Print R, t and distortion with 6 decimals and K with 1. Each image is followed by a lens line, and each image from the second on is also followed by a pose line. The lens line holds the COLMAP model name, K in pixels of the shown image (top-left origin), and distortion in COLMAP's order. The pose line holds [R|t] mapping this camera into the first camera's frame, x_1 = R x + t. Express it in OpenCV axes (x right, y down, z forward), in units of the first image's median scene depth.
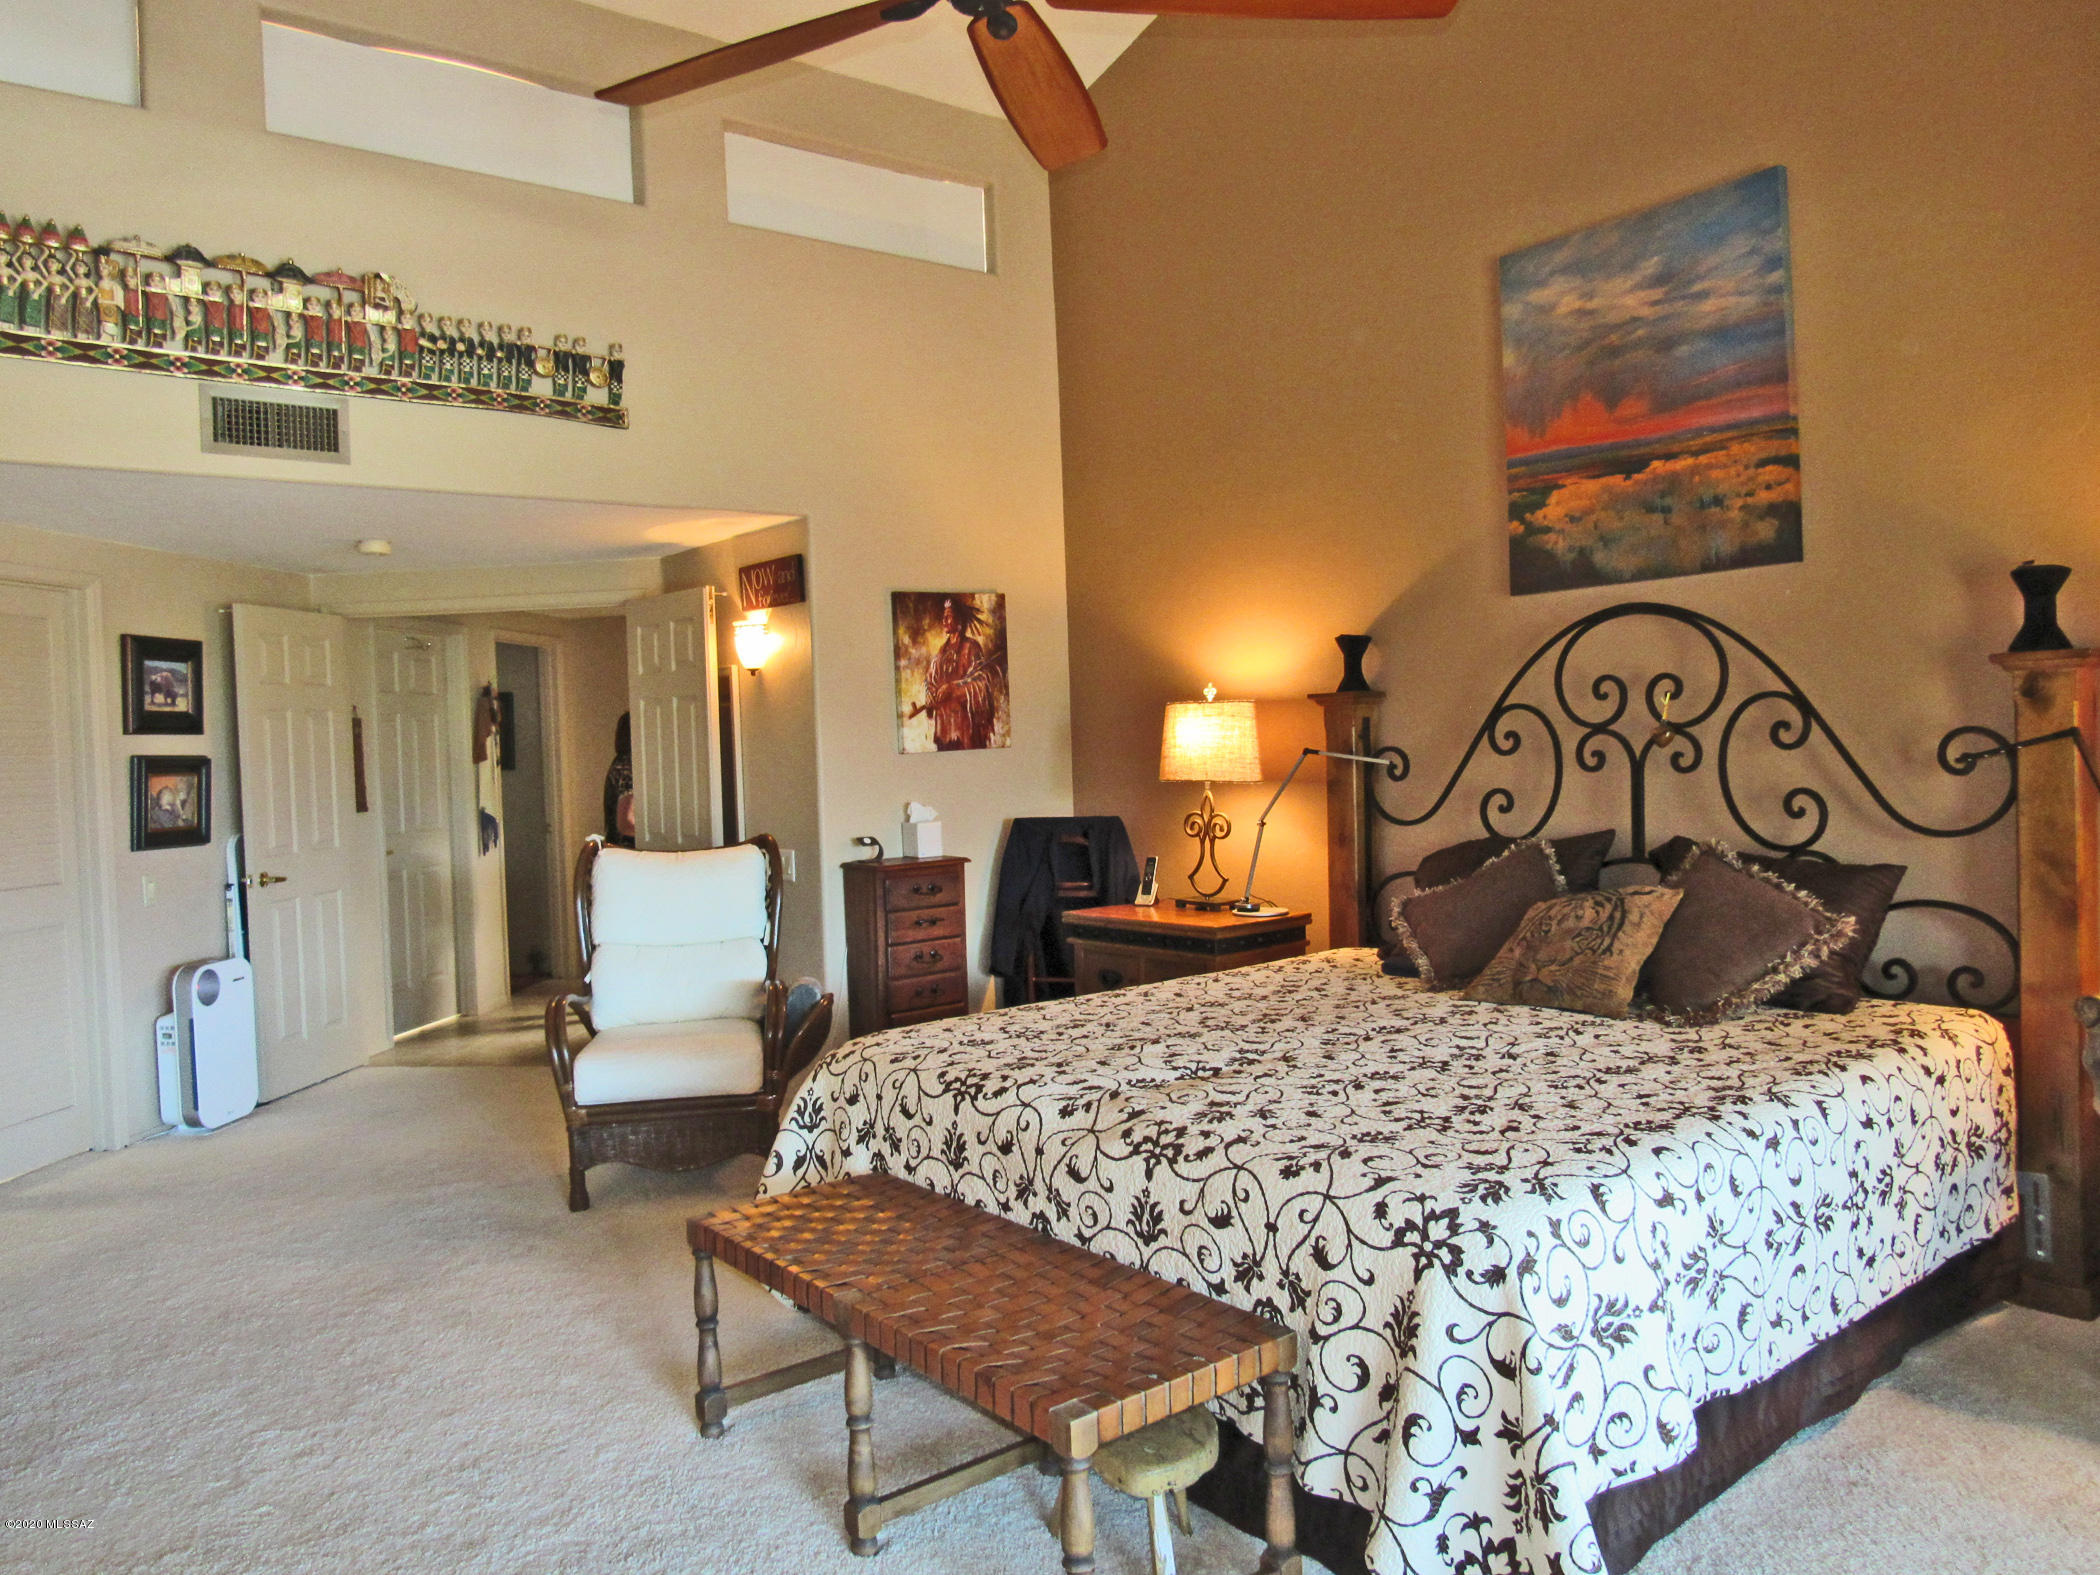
lens RADIAL K [[1510.1, 0, 1044.5], [0, 1510.1, 784.3], [0, 0, 1]] dist [-0.025053, 0.007518]
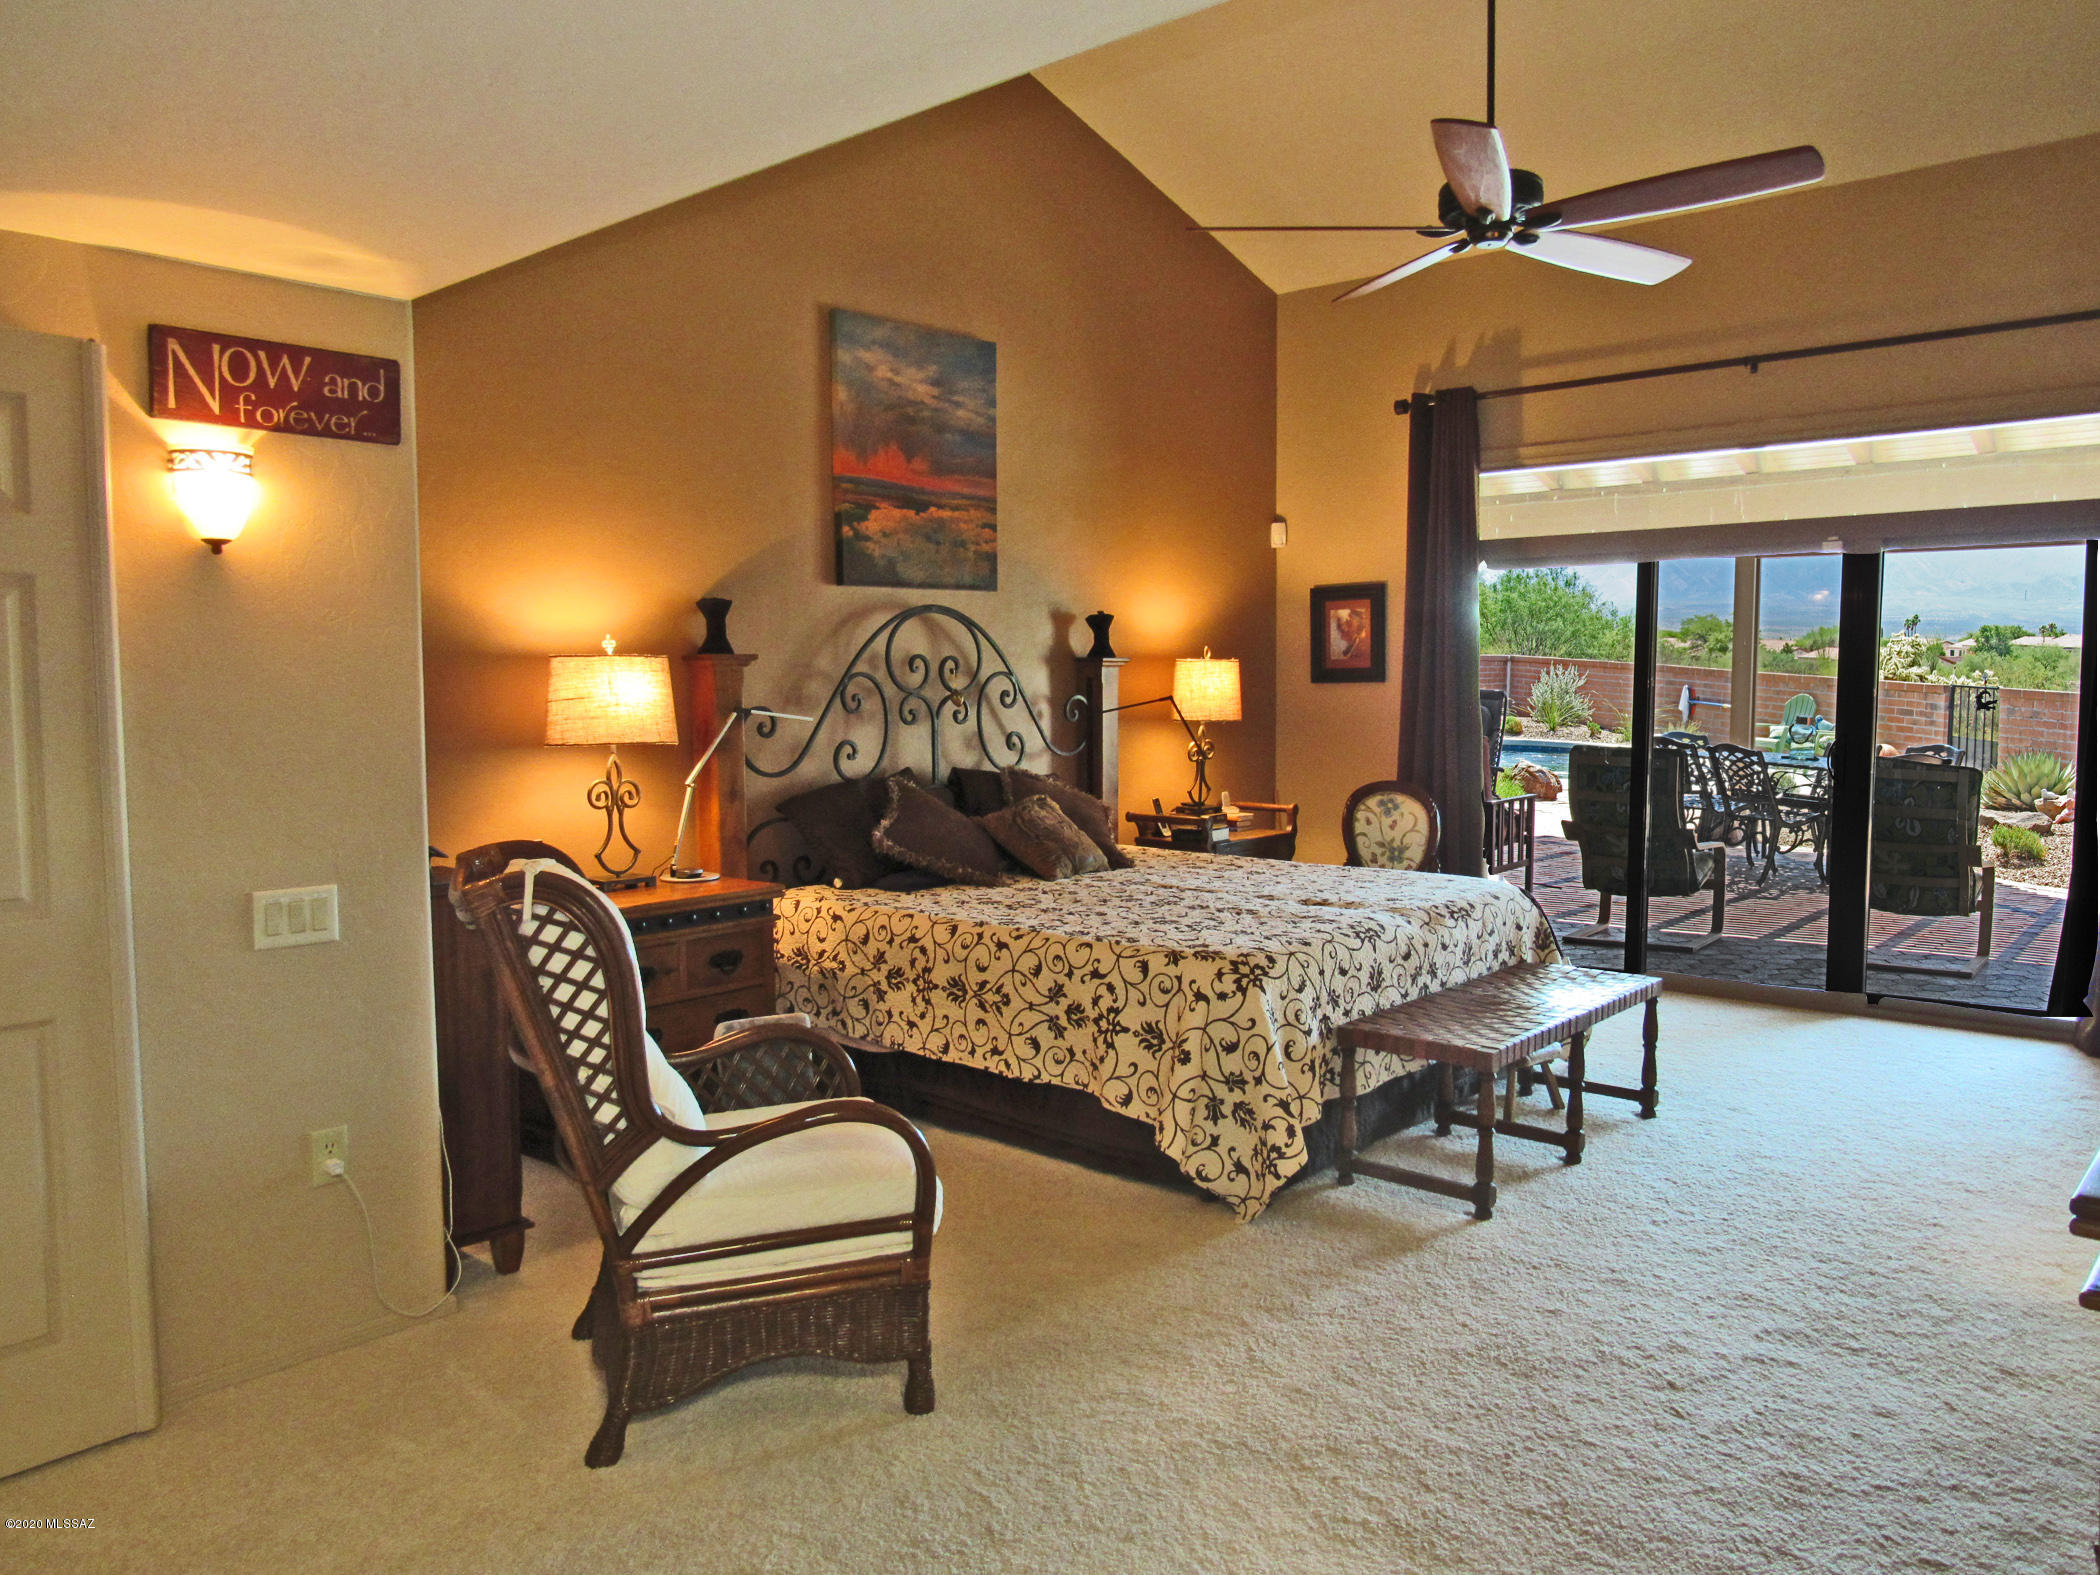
lens RADIAL K [[1510.1, 0, 1048.3], [0, 1510.1, 785.2], [0, 0, 1]] dist [-0.025053, 0.007518]
pose [[-0.179798, -0.035071, 0.983078, -1.002695], [0.043119, 0.998123, 0.043494, -0.007604], [-0.982758, 0.050209, -0.177948, 1.120984]]
